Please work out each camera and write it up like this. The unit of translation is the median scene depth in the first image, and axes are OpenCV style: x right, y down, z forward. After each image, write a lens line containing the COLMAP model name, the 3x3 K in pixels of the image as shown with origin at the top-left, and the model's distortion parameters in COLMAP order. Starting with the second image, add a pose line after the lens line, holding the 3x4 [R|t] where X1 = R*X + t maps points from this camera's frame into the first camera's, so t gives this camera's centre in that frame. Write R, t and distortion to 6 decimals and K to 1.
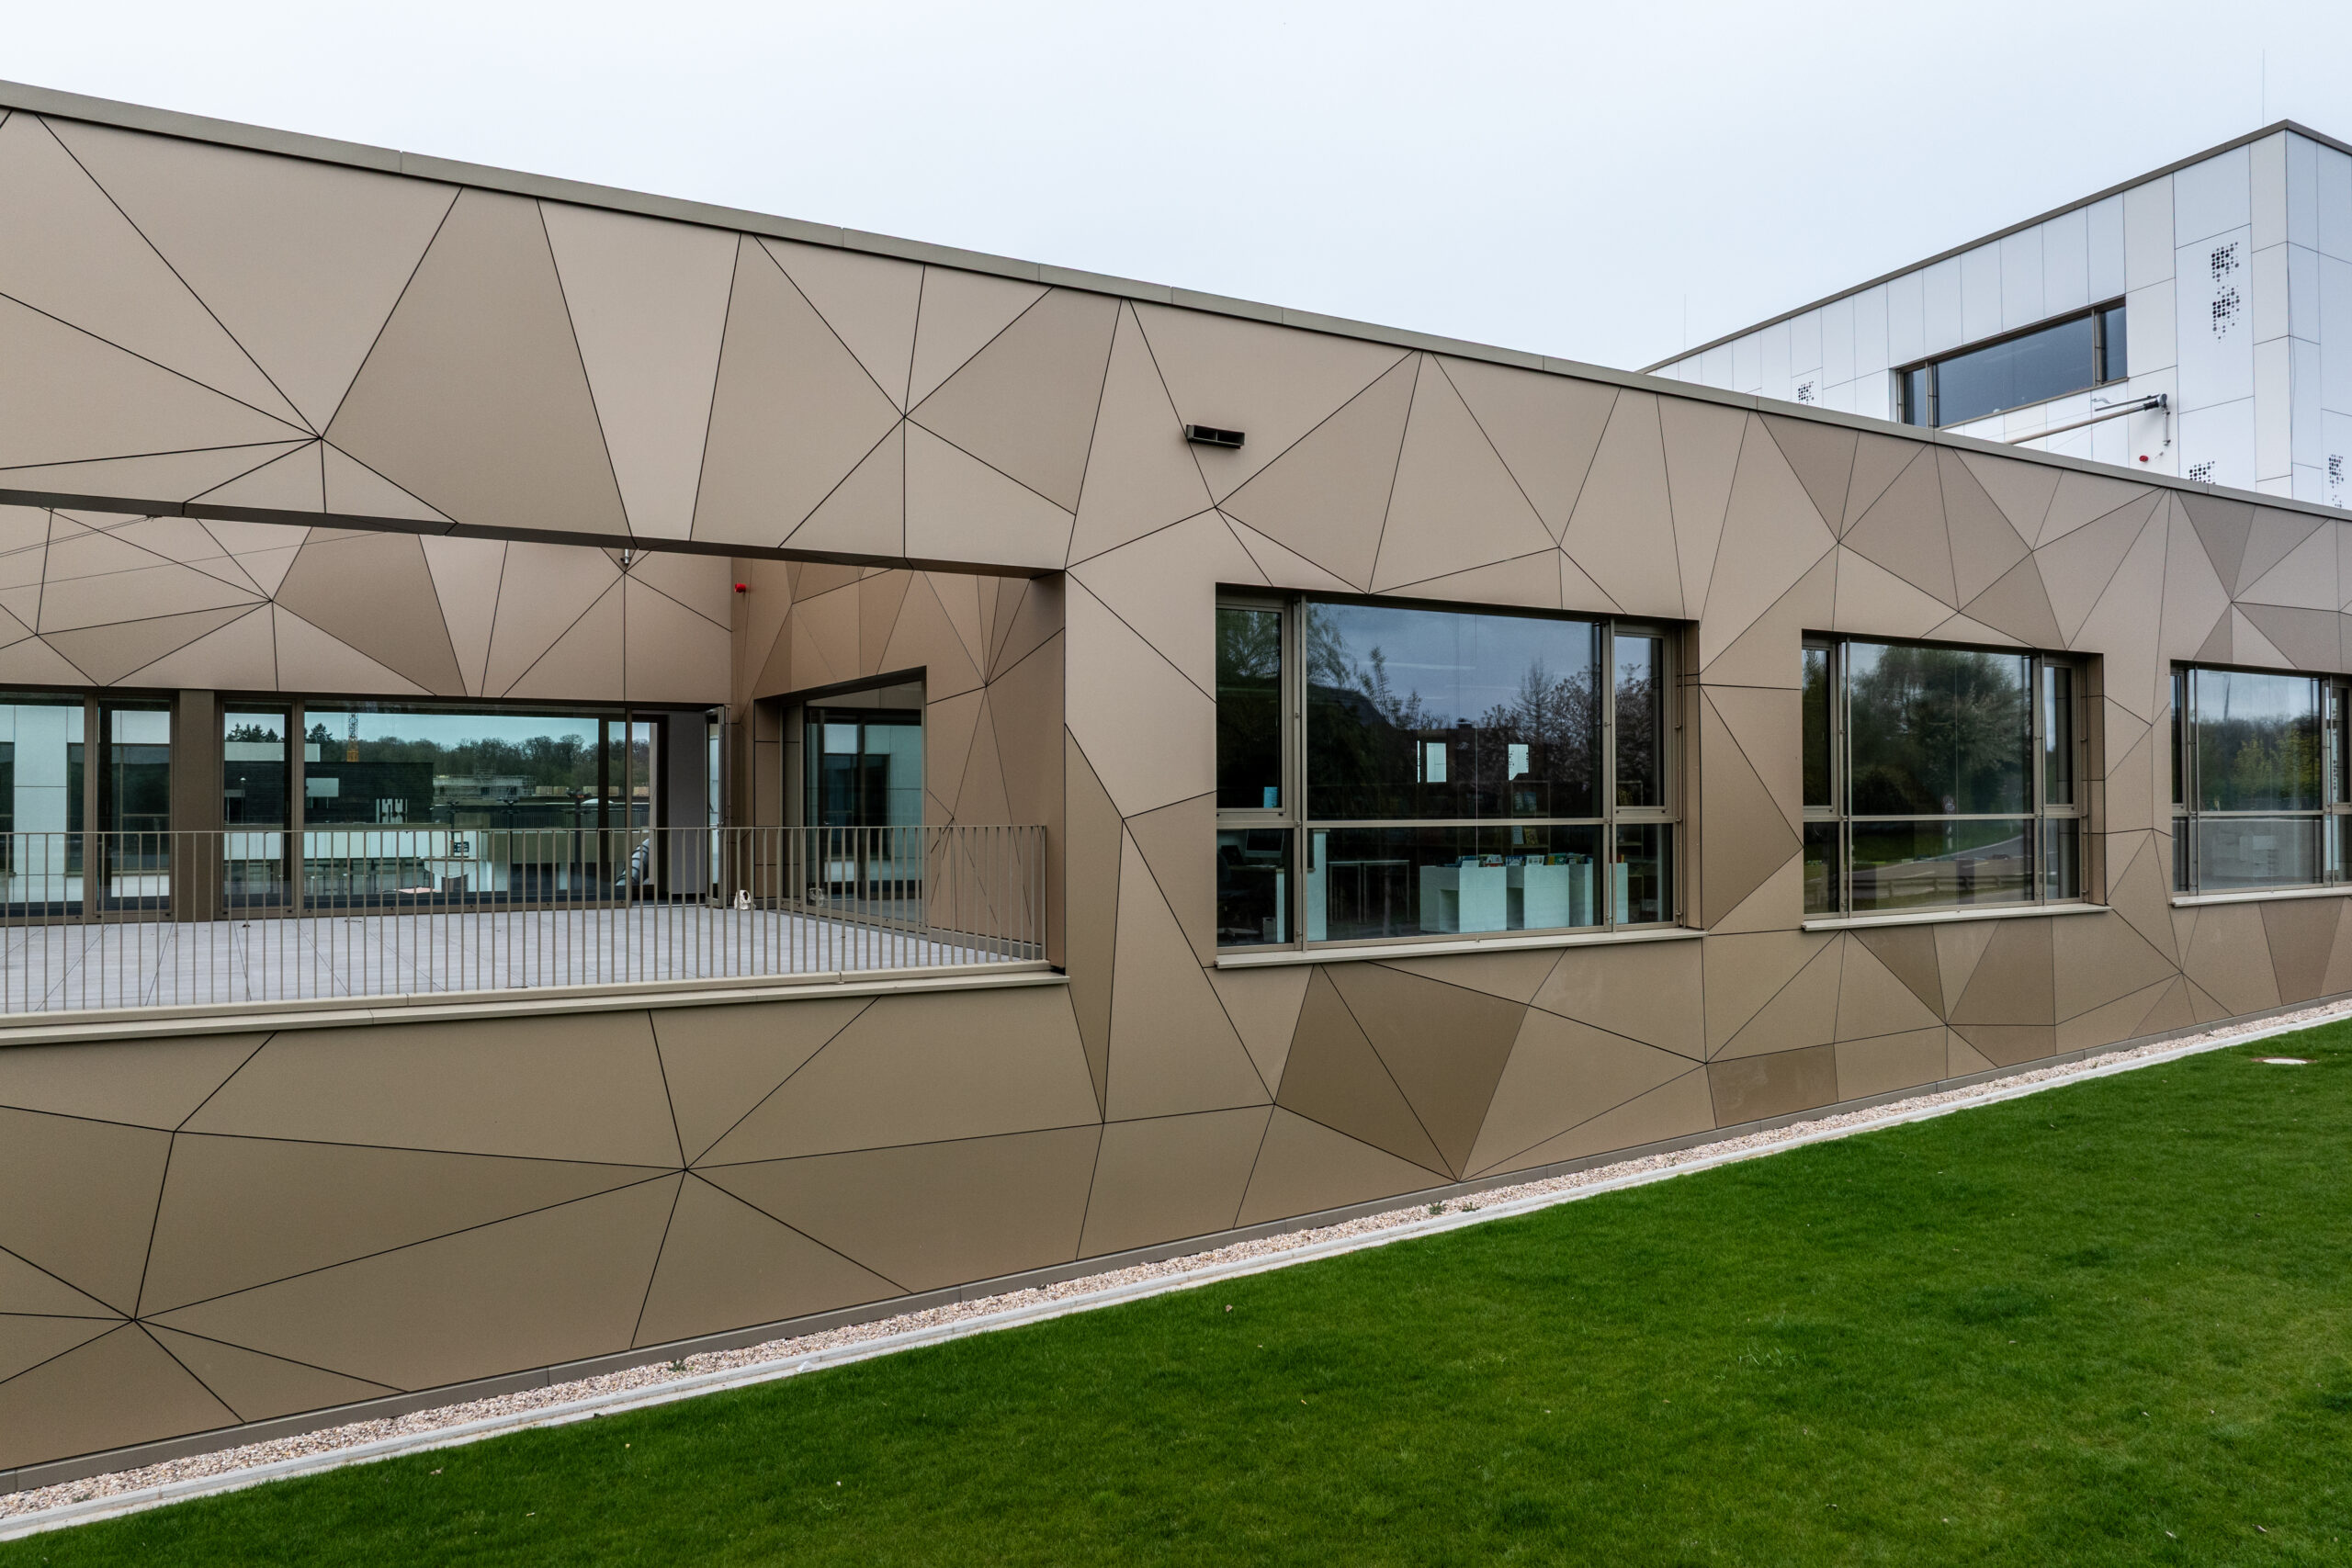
lens RADIAL K [[1657.1, 0, 1176.0], [0, 1657.1, 784.0], [0, 0, 1]] dist [-0.041598, 0.007838]
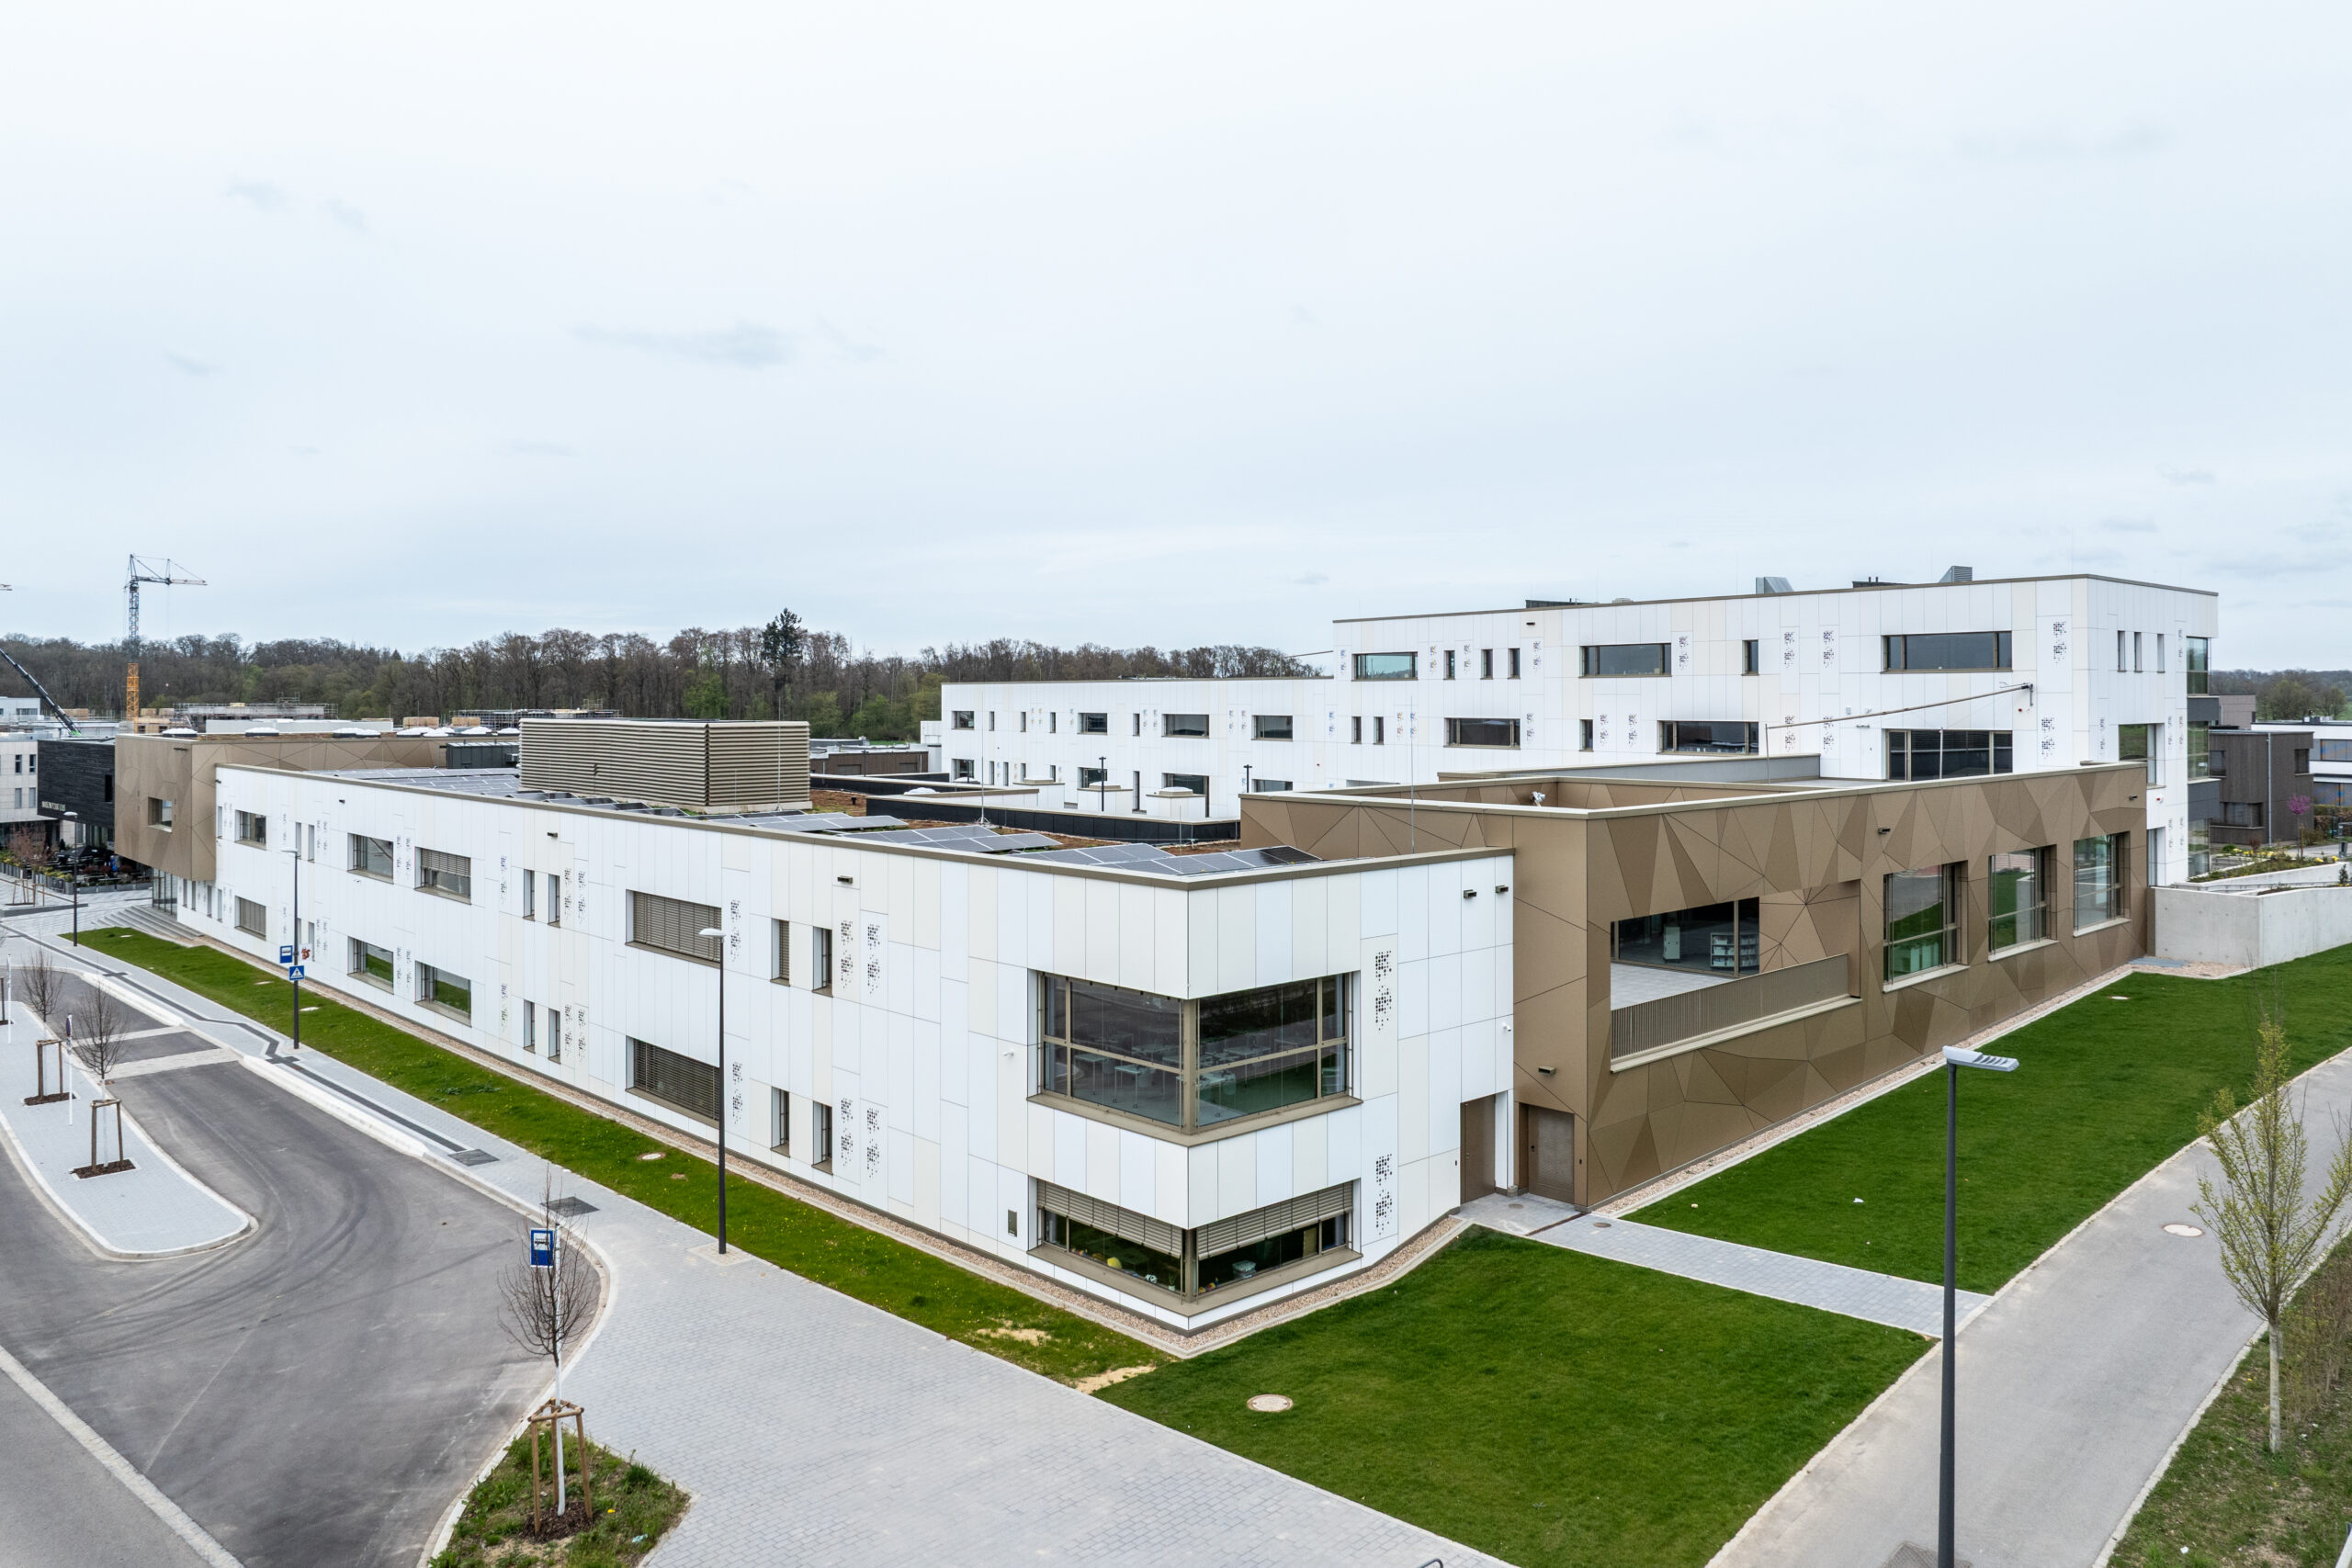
lens RADIAL K [[1648.0, 0, 1193.7], [0, 1648.0, 681.6], [0, 0, 1]] dist [-0.034073, 0.000361]
pose [[0.975934, 0.005251, 0.218005, -2.177626], [-0.005988, 0.999978, 0.002723, -0.545669], [-0.217986, -0.003963, 0.975944, -2.008397]]
